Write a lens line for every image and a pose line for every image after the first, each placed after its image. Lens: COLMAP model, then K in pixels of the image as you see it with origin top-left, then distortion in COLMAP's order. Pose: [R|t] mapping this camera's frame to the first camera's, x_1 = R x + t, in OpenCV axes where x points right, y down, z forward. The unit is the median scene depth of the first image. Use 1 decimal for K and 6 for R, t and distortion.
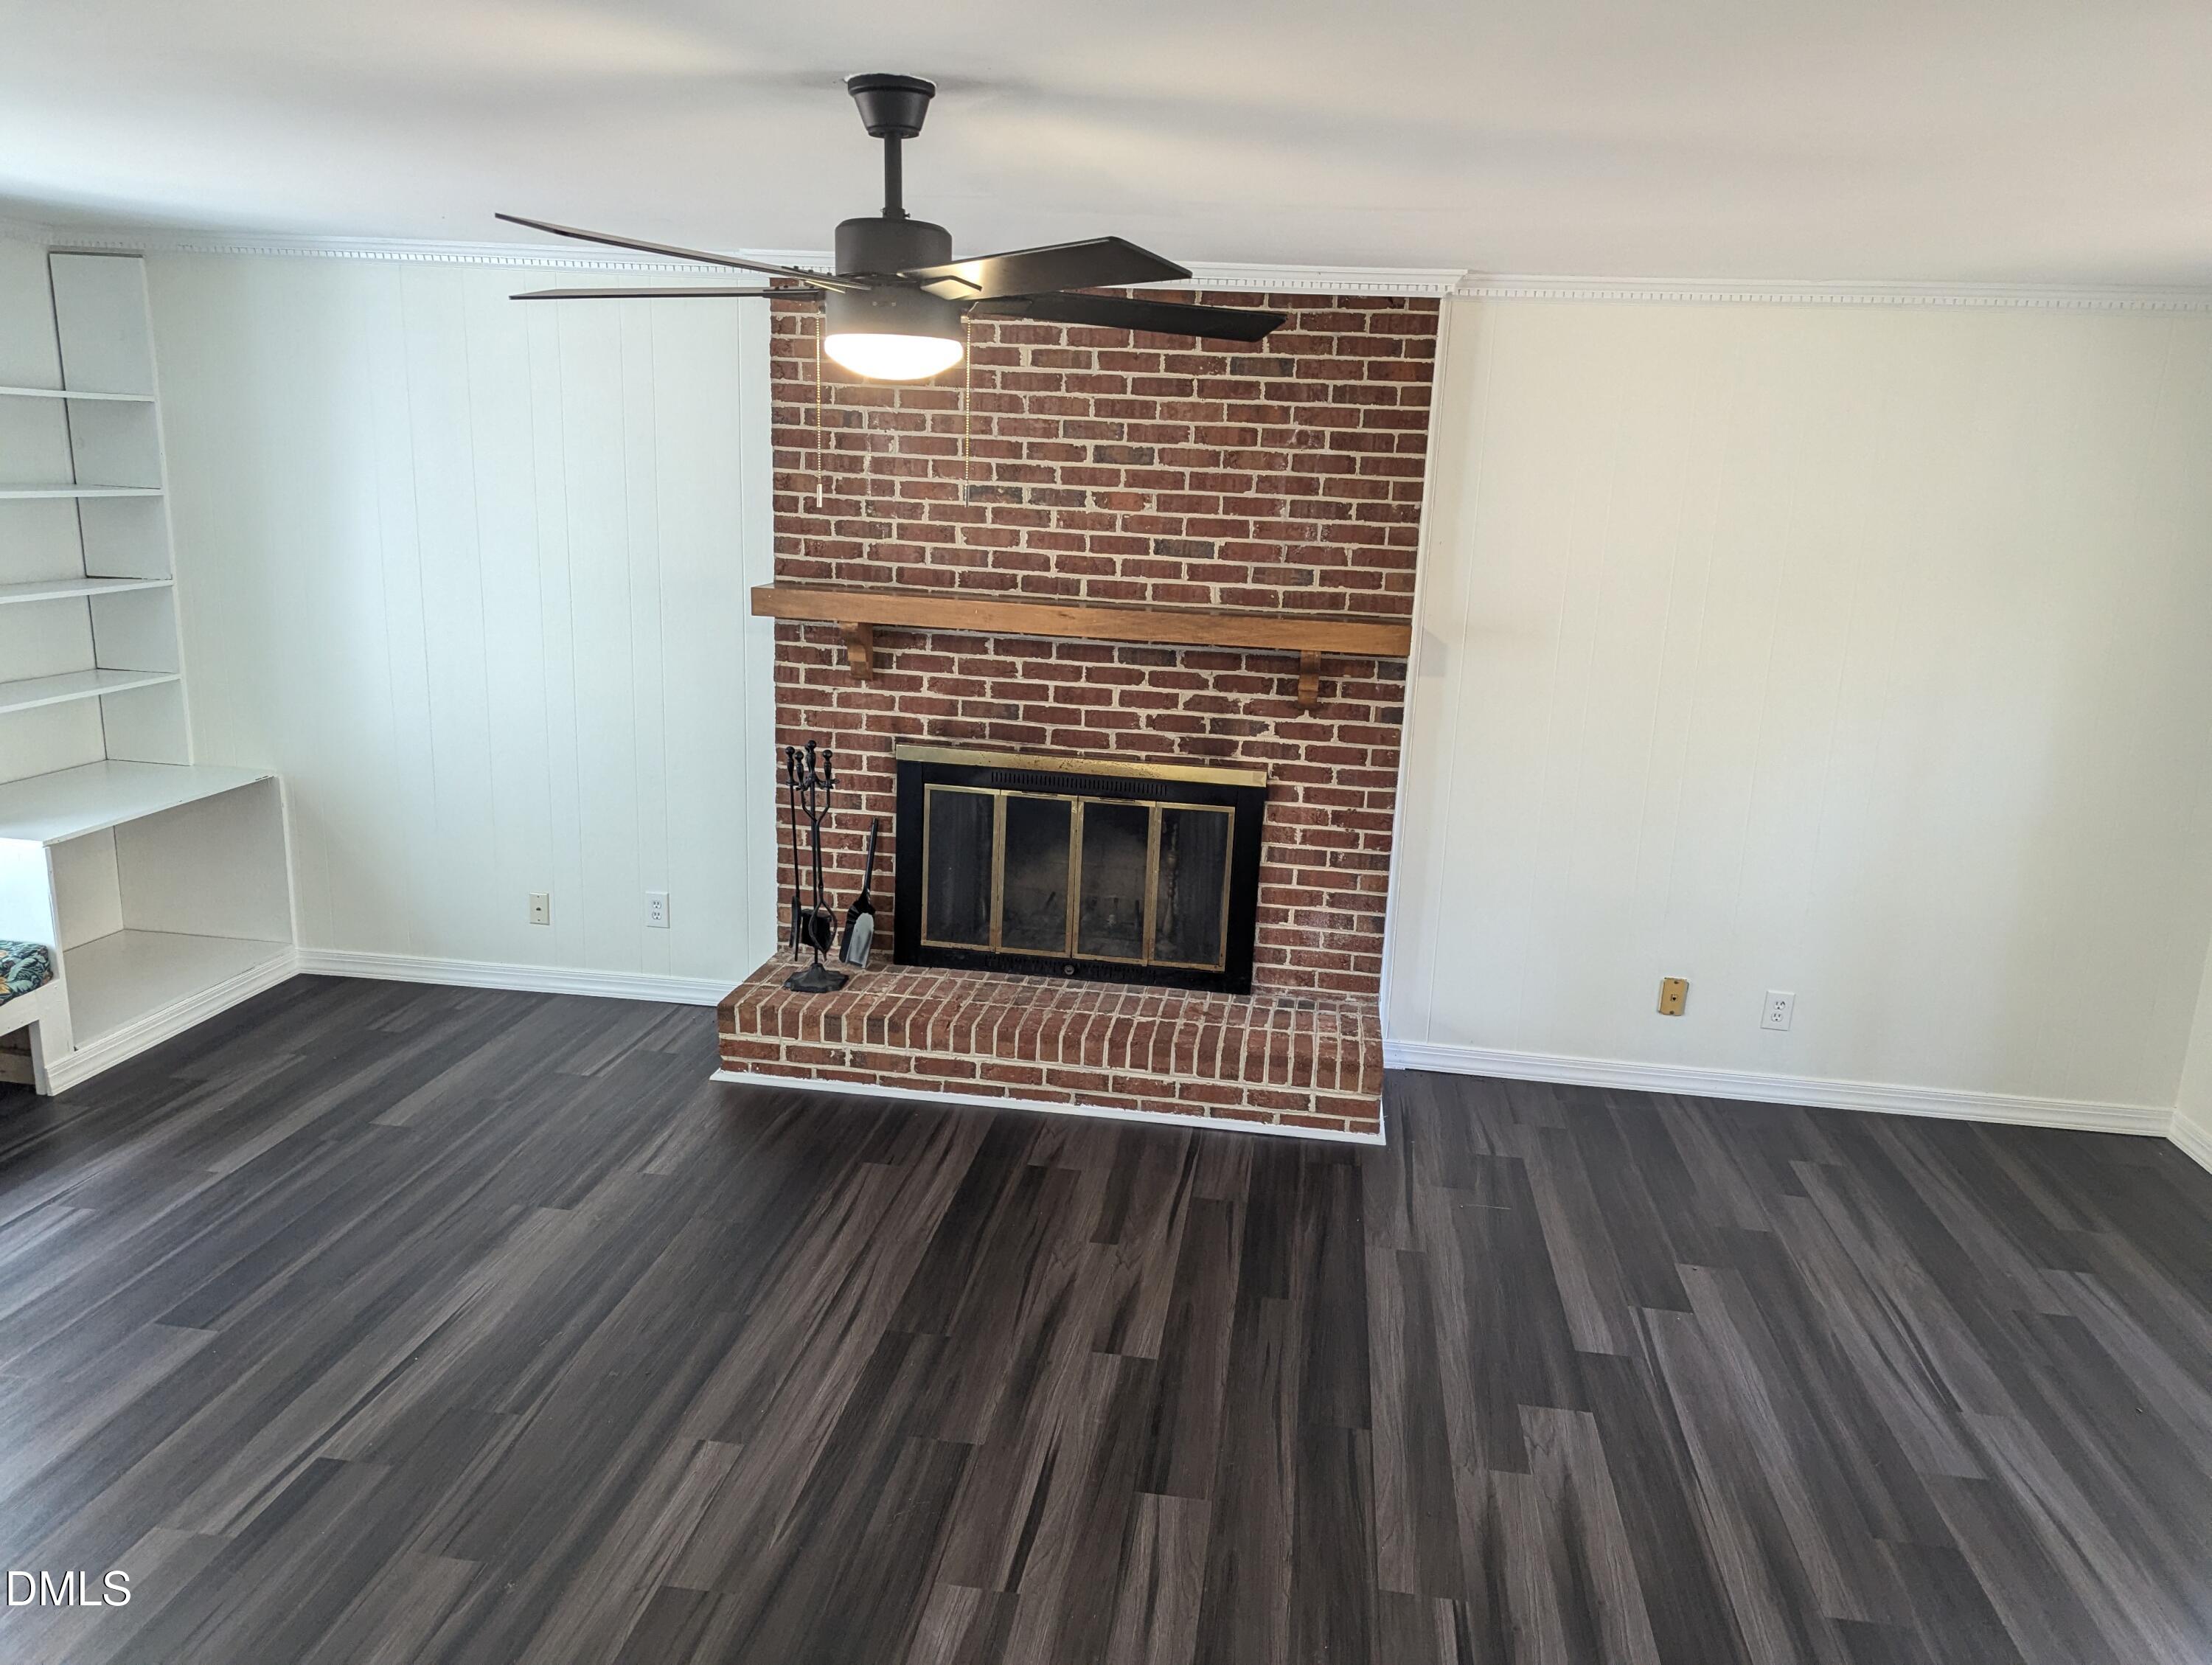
lens RADIAL K [[1561.2, 0, 1109.6], [0, 1561.2, 834.0], [0, 0, 1]] dist [0.053368, -0.014555]
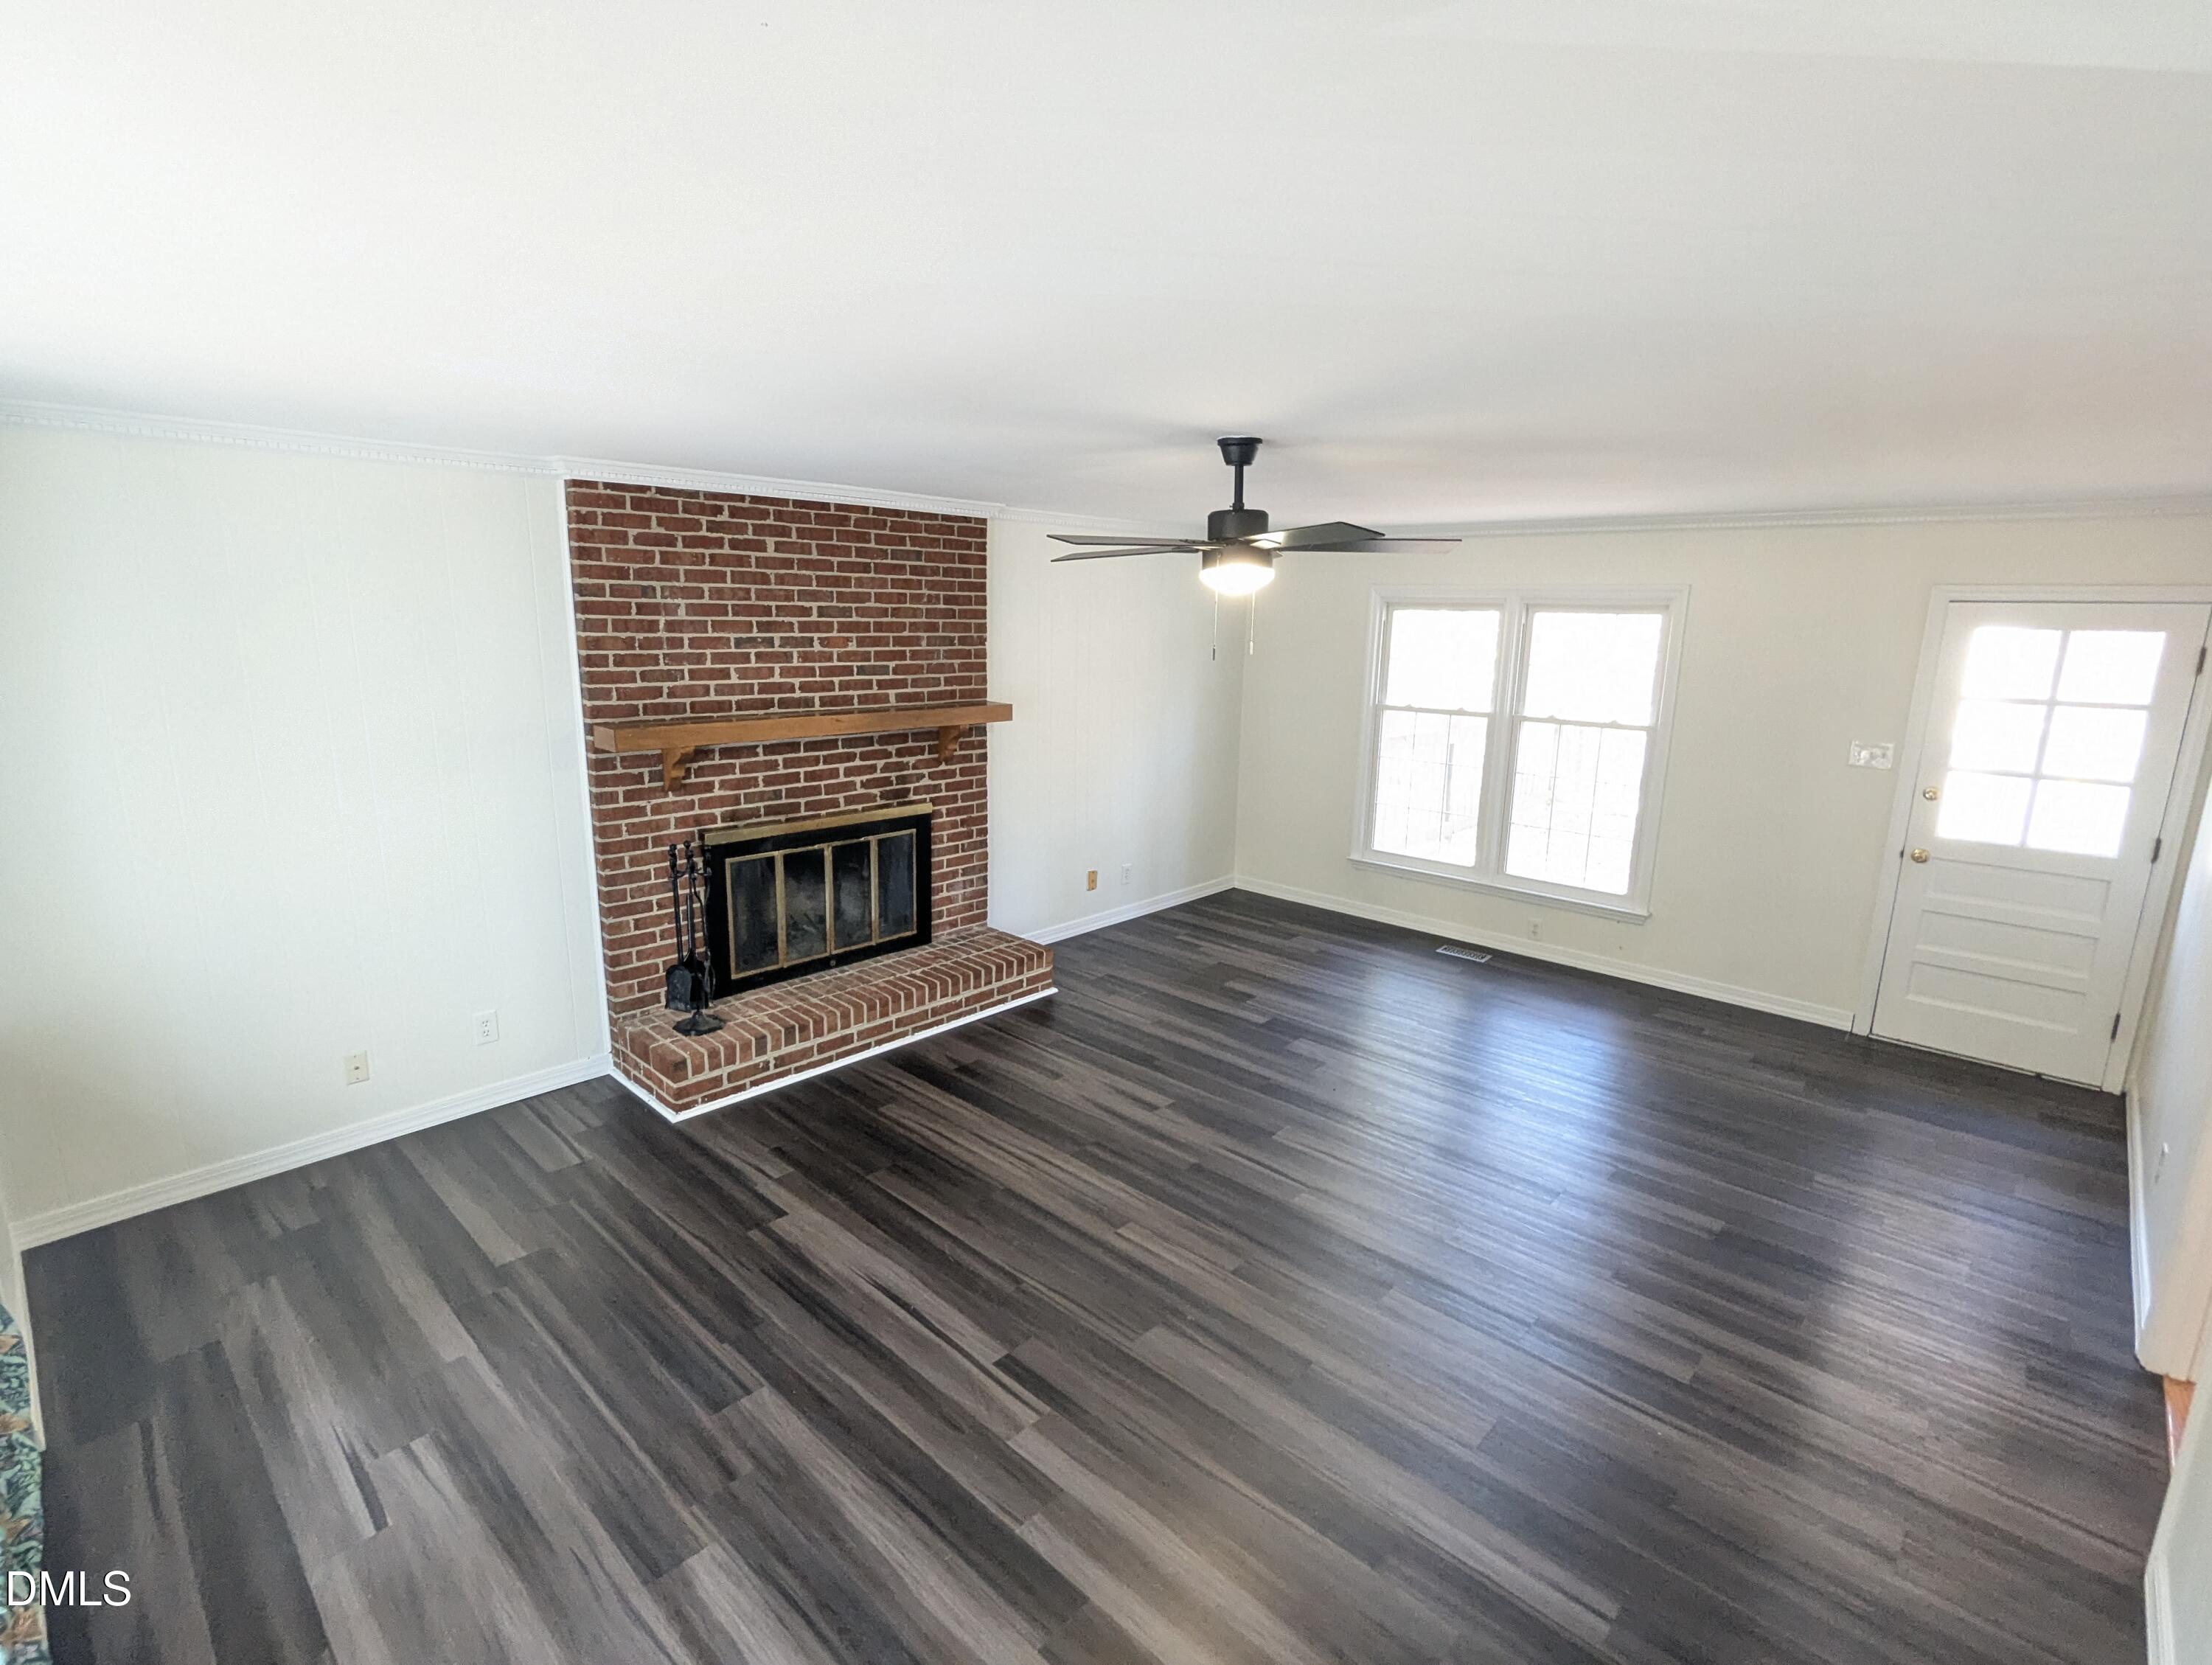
lens RADIAL K [[1052.4, 0, 1111.7], [0, 1052.4, 841.4], [0, 0, 1]] dist [-0.004776, 0.000433]
pose [[0.574874, -0.206777, 0.791684, -0.672917], [0.198994, 0.973824, 0.109852, -0.084575], [-0.793676, 0.094389, 0.600974, 0.201893]]
